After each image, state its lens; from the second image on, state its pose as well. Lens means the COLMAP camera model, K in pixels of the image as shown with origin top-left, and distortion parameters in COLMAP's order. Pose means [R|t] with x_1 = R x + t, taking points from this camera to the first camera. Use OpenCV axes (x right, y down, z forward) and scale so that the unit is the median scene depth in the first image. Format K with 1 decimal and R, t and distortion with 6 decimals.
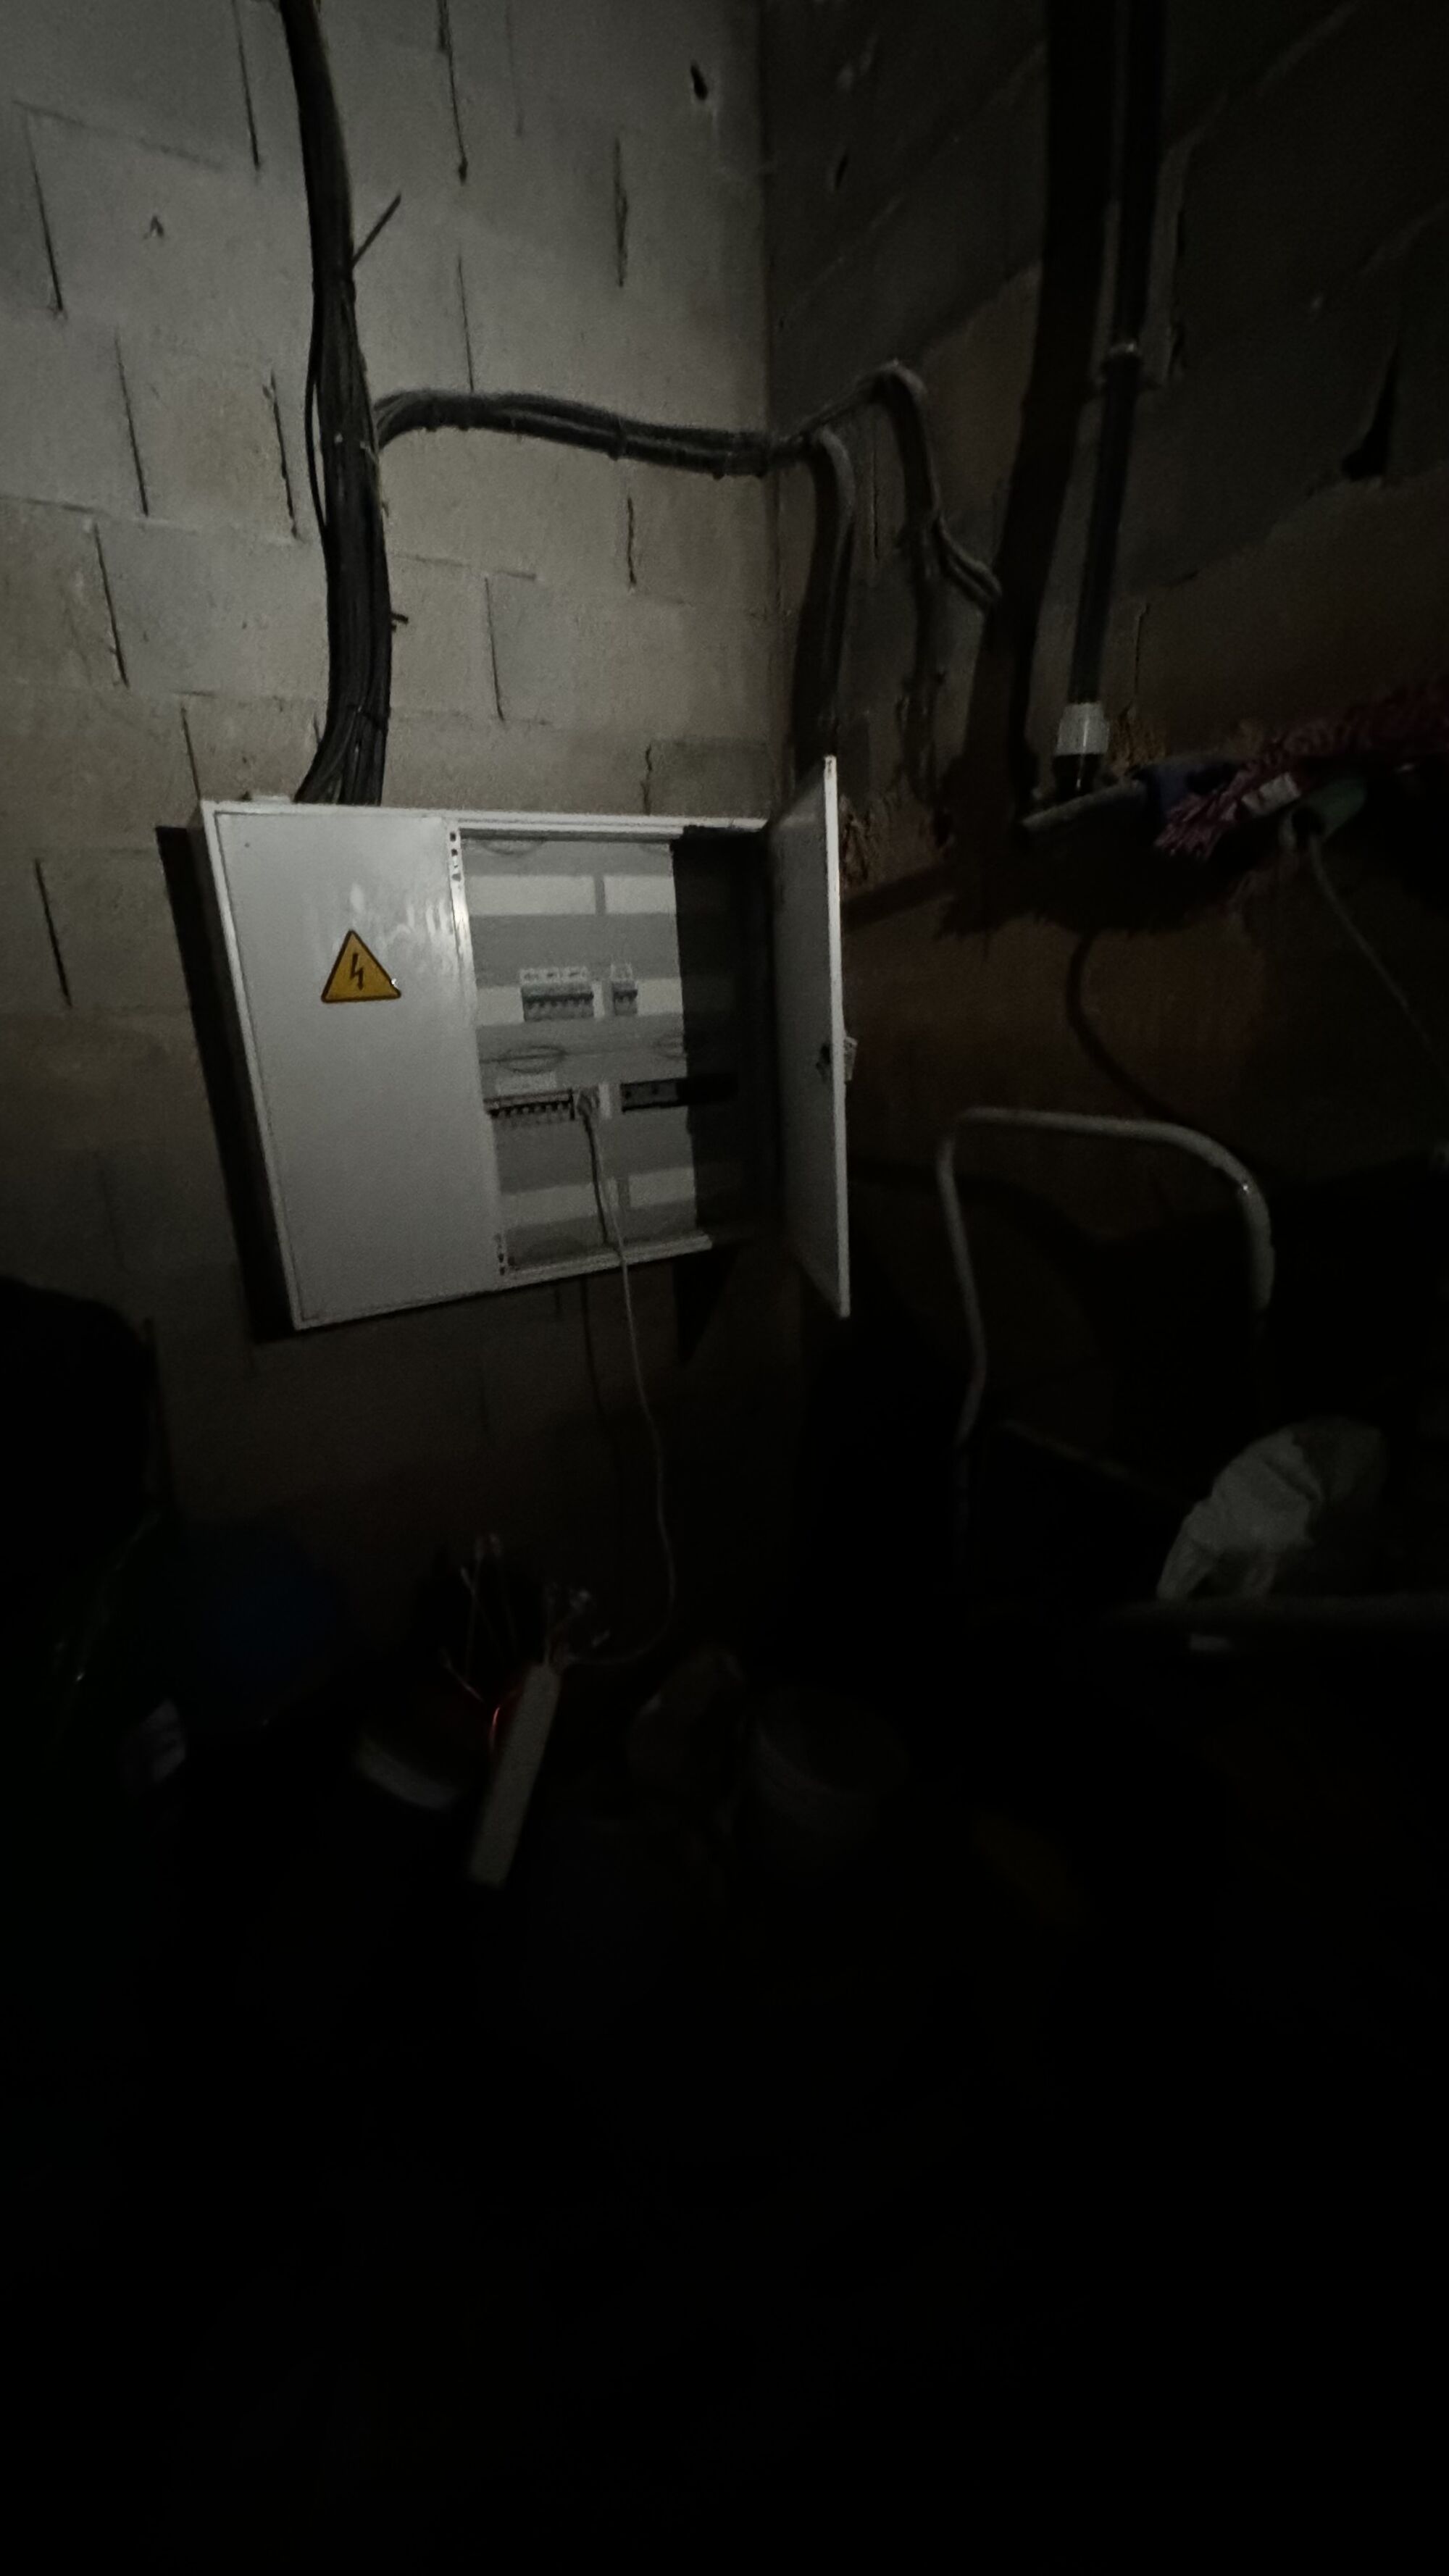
lens RADIAL K [[1051.3, 0, 724.5], [0, 1051.3, 1288.0], [0, 0, 1]] dist [0.000415, -0.000129]
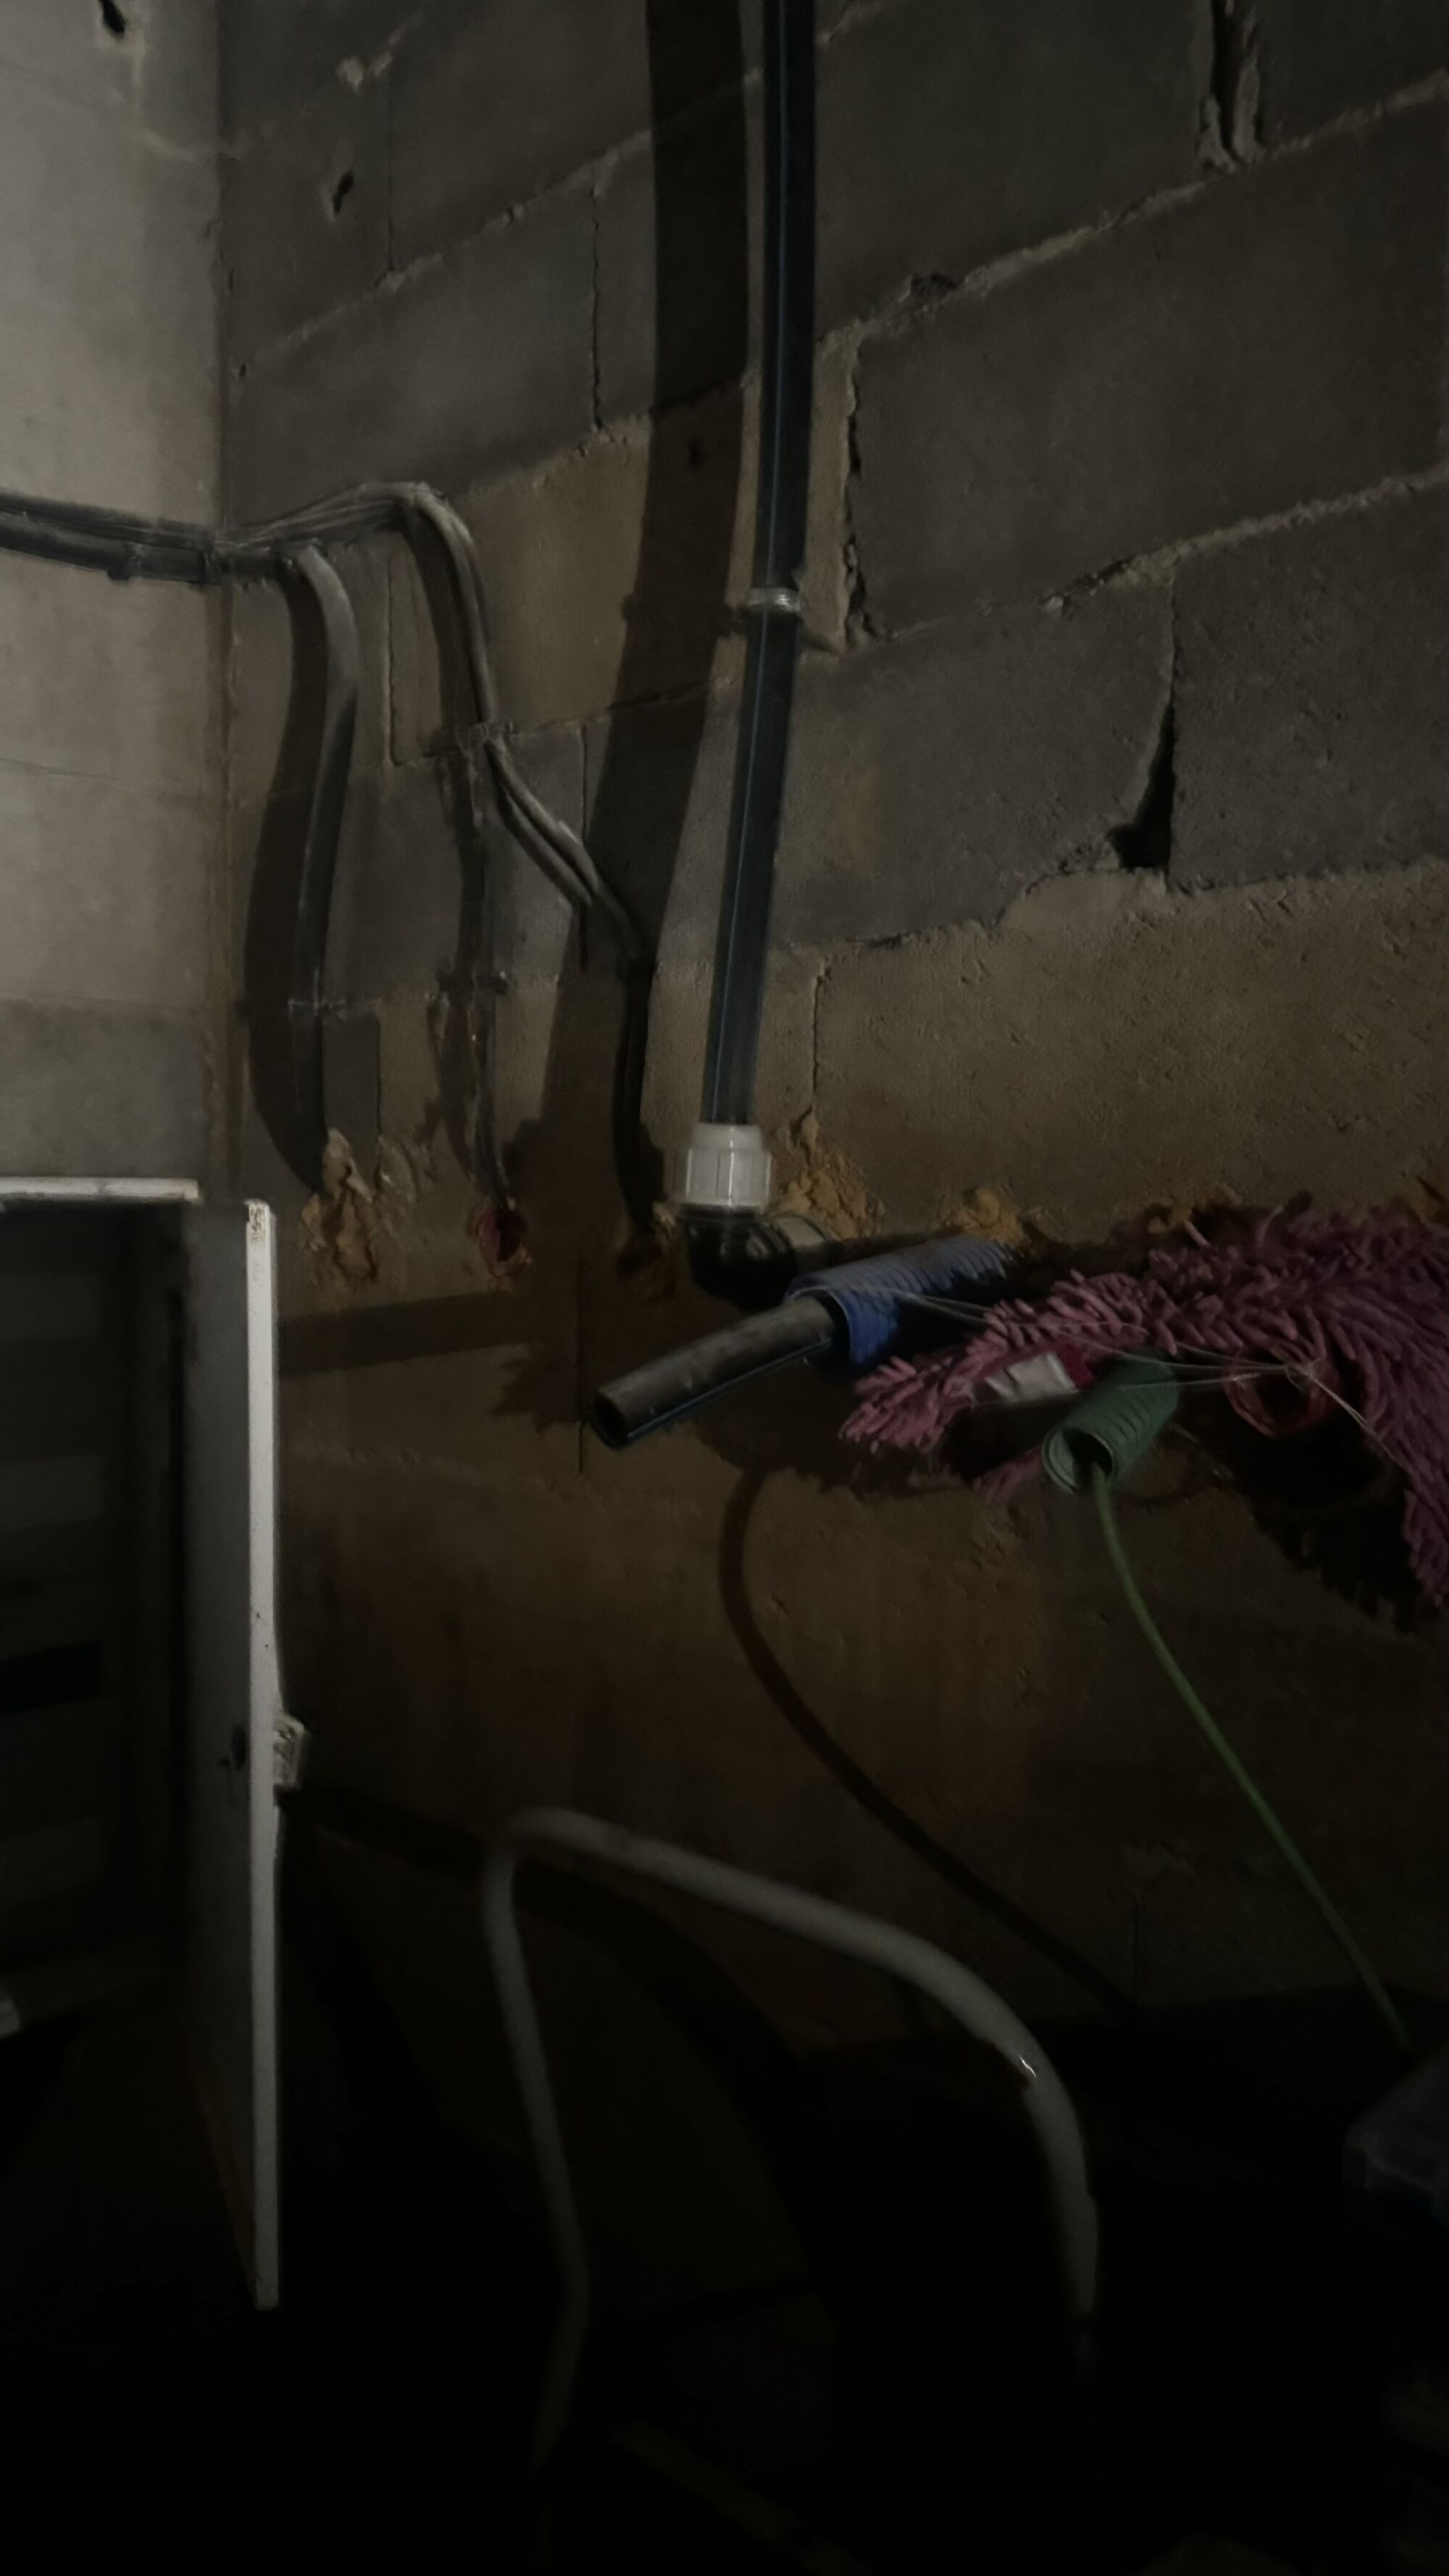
lens RADIAL K [[1923.4, 0, 724.5], [0, 1923.4, 1288.0], [0, 0, 1]] dist [0.088984, -0.147283]
pose [[0.962793, 0.045327, 0.266410, 0.055577], [0.020343, 0.970880, -0.238703, -0.184800], [-0.269472, 0.235241, 0.933834, 0.040984]]
